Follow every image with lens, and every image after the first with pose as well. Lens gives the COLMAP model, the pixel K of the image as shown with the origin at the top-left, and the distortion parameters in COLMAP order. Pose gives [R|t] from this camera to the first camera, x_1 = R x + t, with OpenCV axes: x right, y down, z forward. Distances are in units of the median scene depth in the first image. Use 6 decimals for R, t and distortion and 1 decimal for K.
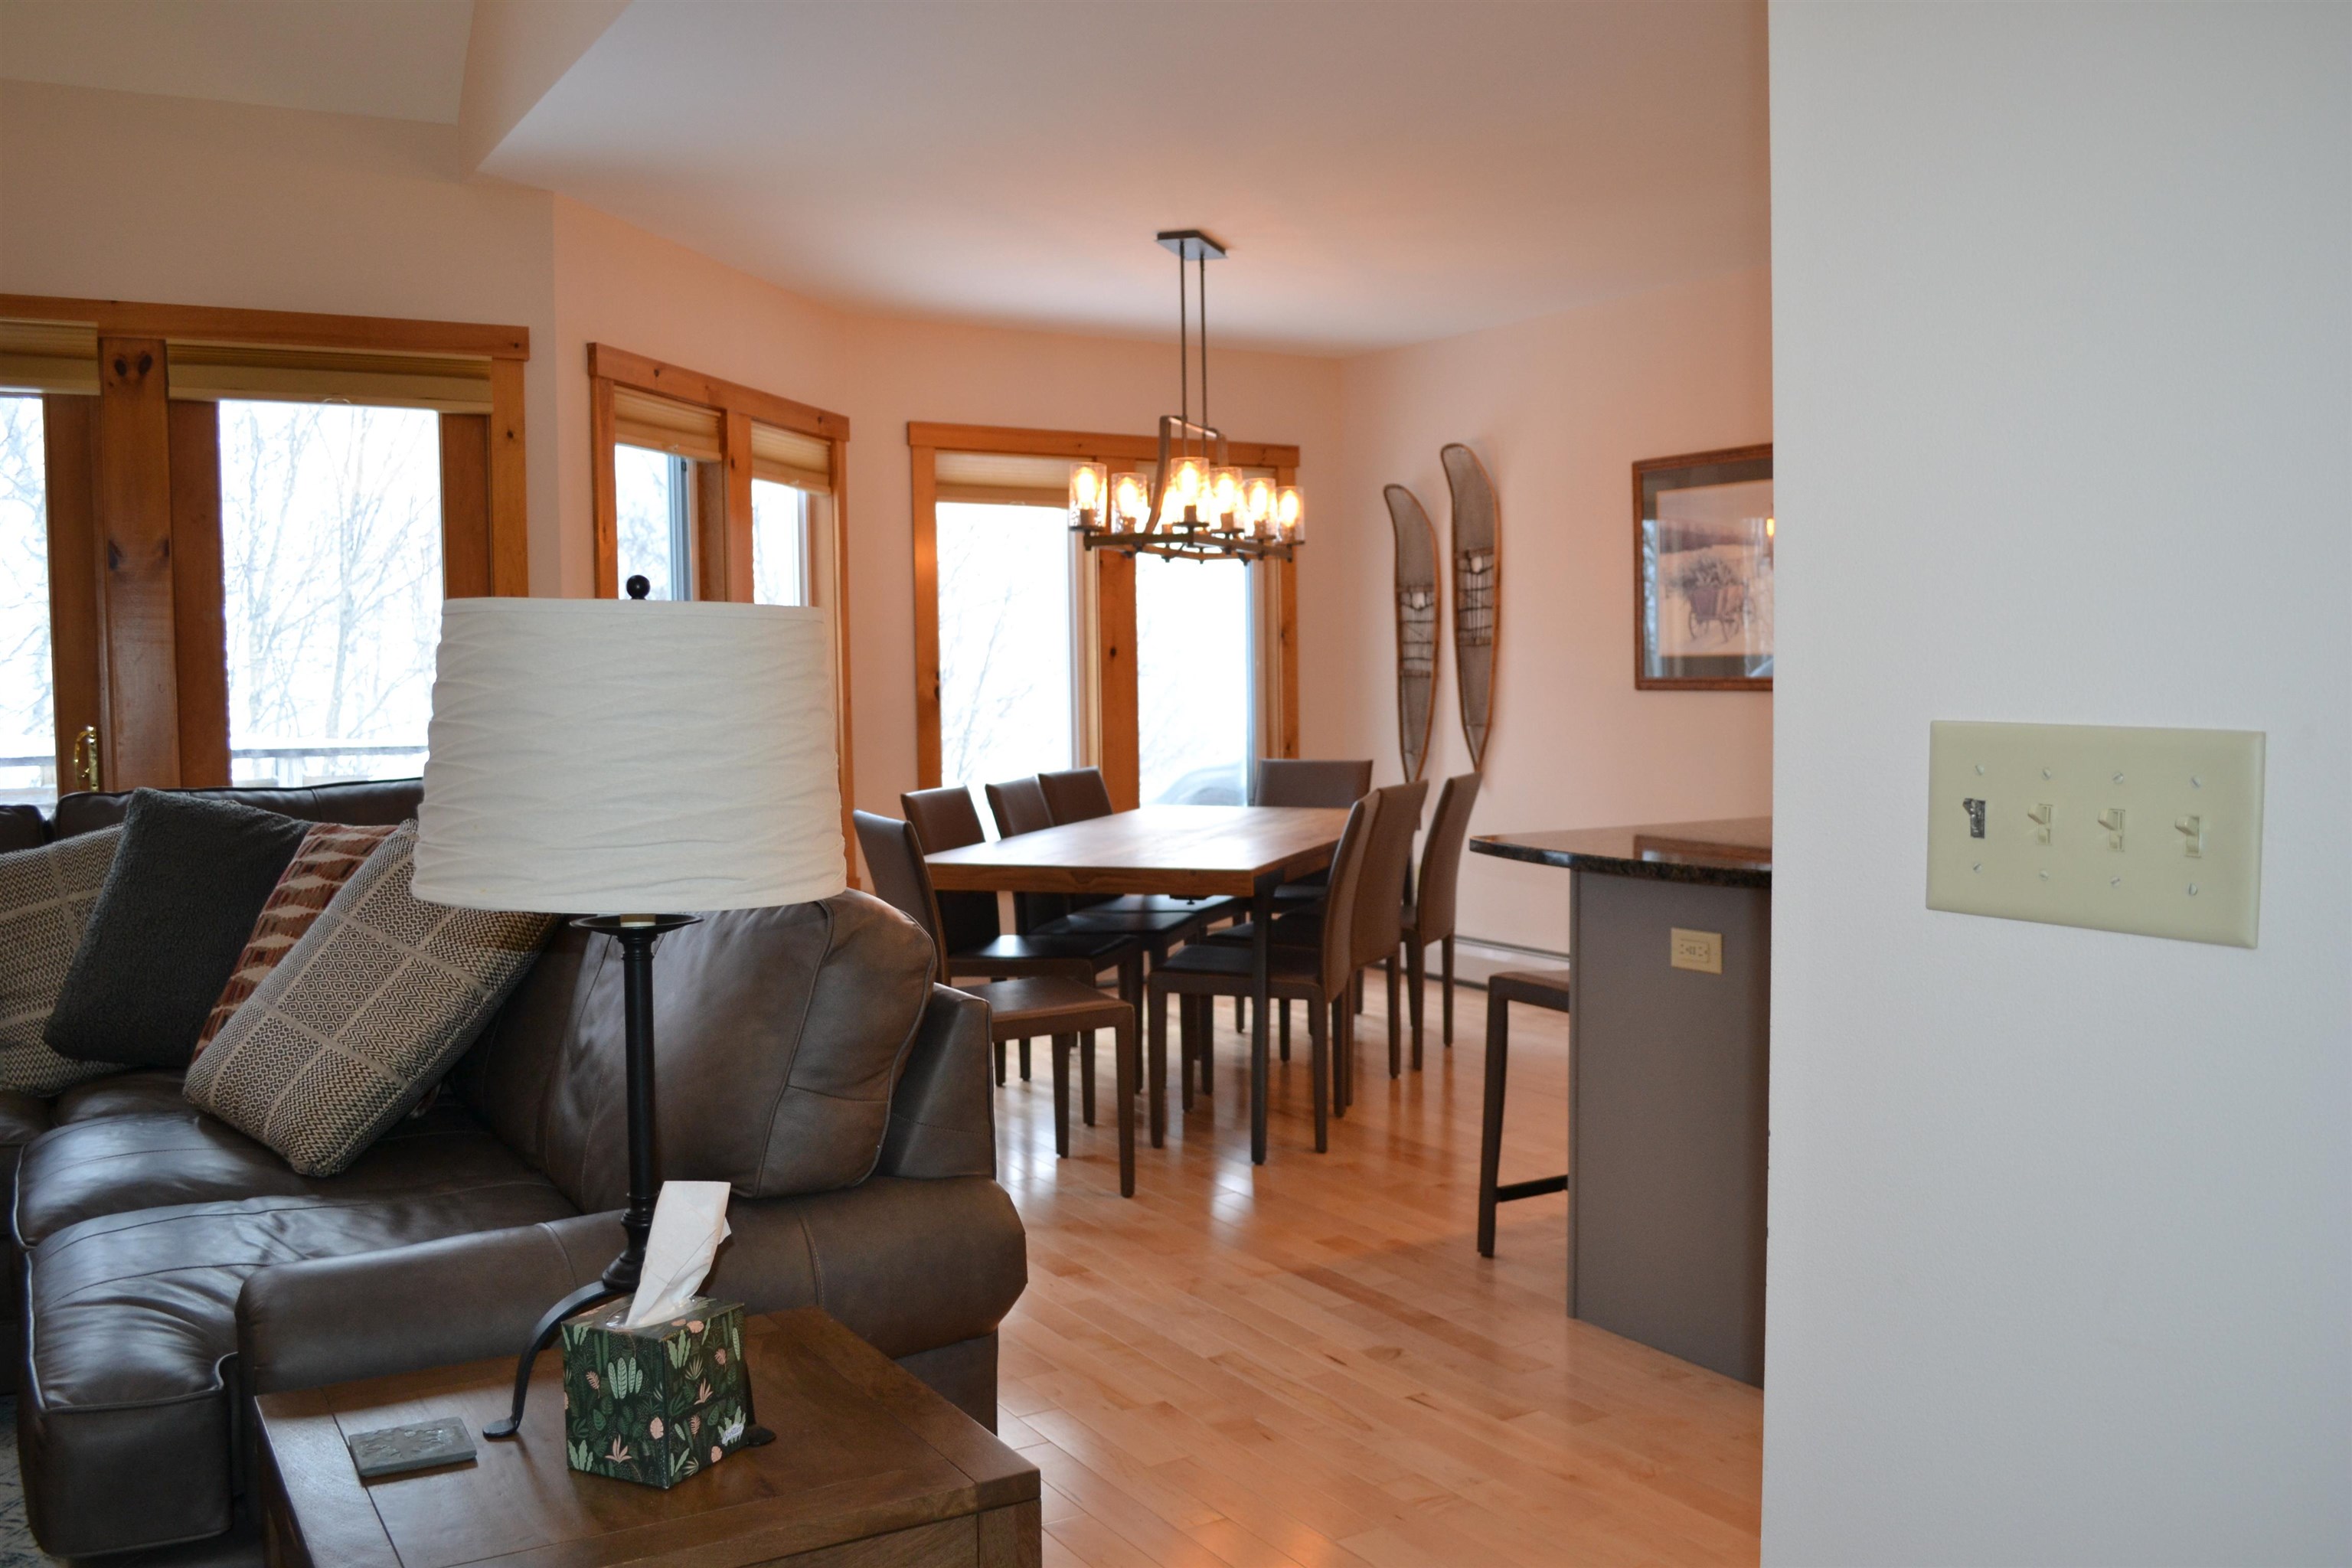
lens RADIAL K [[1895.2, 0, 1183.5], [0, 1895.2, 786.4], [0, 0, 1]] dist [-0.087255, 0.009184]
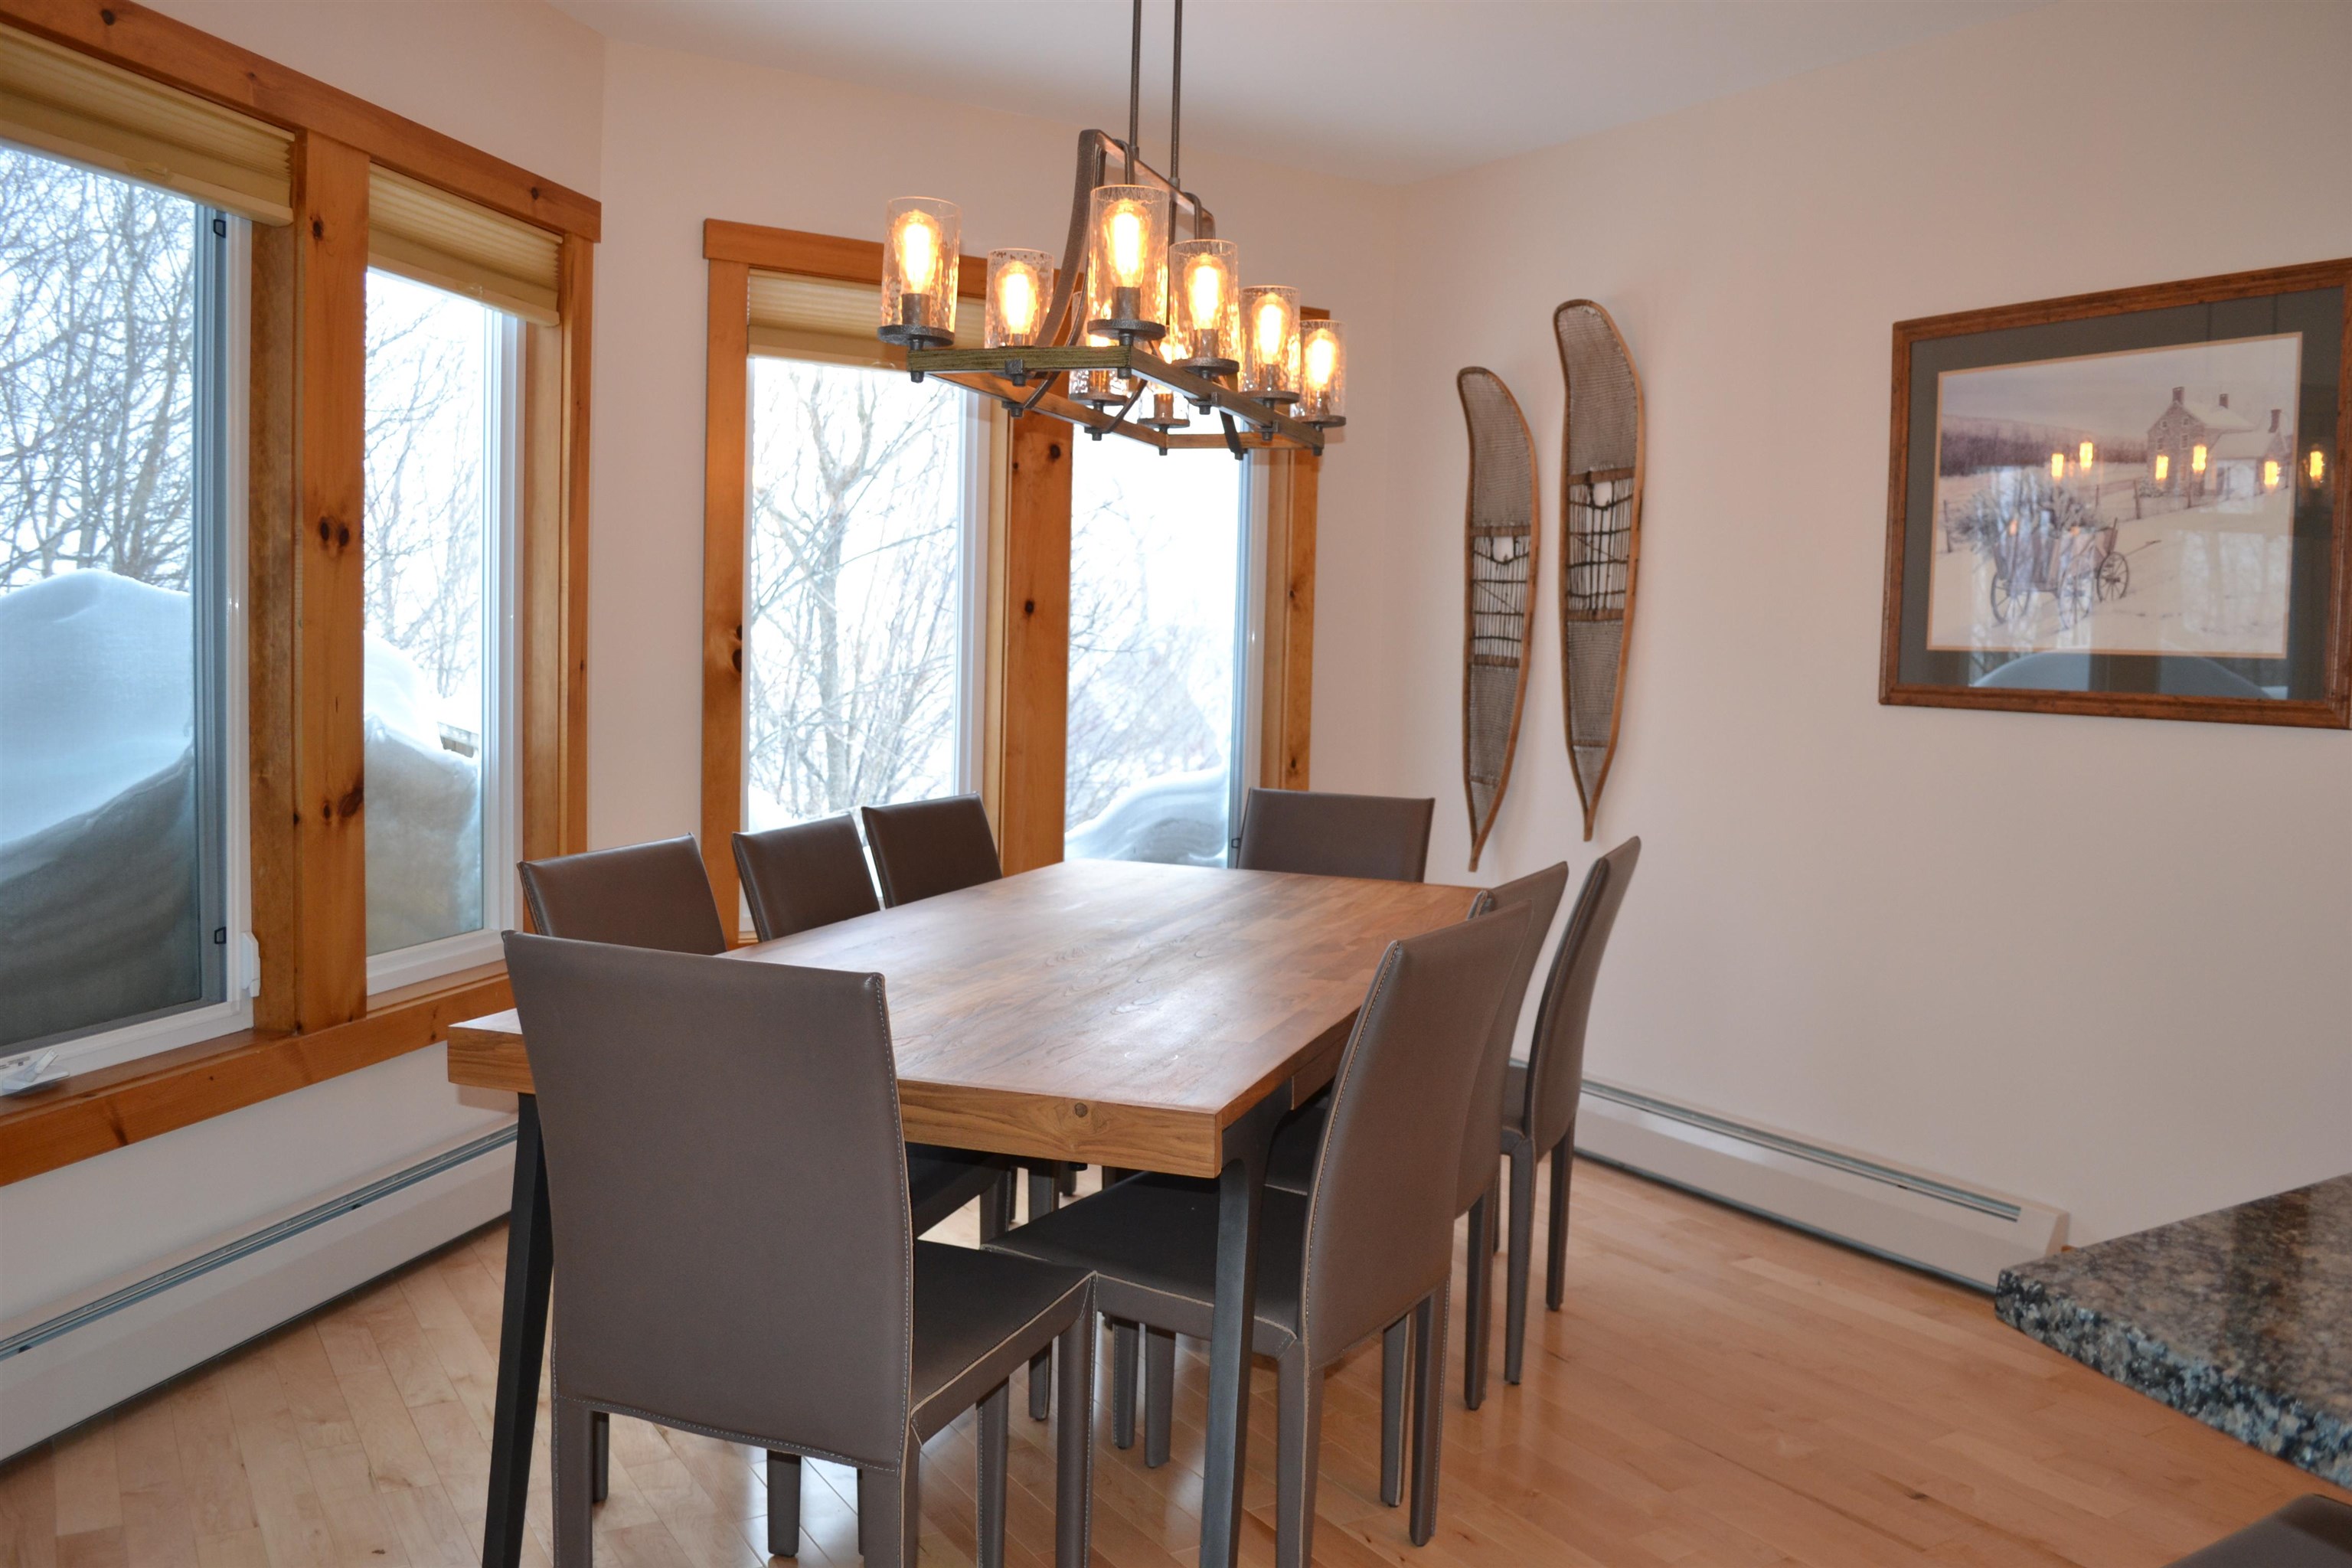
lens RADIAL K [[1895.2, 0, 1183.5], [0, 1895.2, 786.4], [0, 0, 1]] dist [-0.087255, 0.009184]
pose [[0.999080, 0.042532, 0.005539, 0.014508], [-0.042599, 0.999012, 0.012641, -0.020943], [-0.004995, -0.012866, 0.999905, 0.366772]]
